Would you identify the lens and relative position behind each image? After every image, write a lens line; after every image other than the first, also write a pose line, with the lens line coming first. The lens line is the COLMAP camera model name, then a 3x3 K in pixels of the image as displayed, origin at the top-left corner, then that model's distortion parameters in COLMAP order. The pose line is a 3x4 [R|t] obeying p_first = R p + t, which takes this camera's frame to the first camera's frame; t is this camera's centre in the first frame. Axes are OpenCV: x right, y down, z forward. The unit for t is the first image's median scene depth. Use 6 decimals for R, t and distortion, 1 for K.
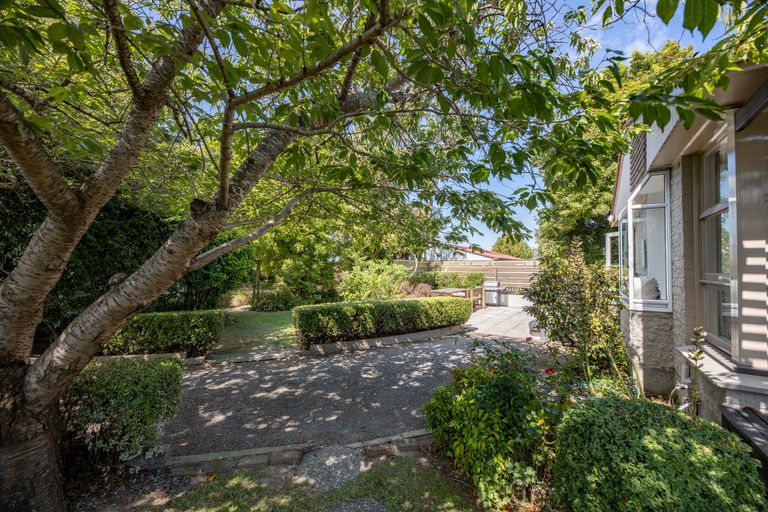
lens RADIAL K [[313.7, 0, 382.0], [0, 313.7, 253.5], [0, 0, 1]] dist [-0.002489, -0.000084]
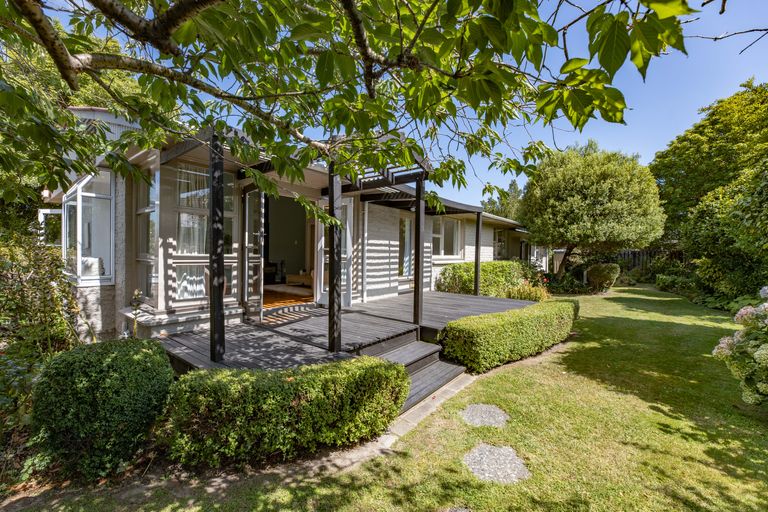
lens RADIAL K [[313.7, 0, 382.3], [0, 313.7, 252.4], [0, 0, 1]] dist [-0.002489, -0.000084]
pose [[0.103802, -0.016080, 0.994468, -0.222163], [-0.046216, 0.998711, 0.020973, -0.018315], [-0.993524, -0.048137, 0.102925, -0.201762]]
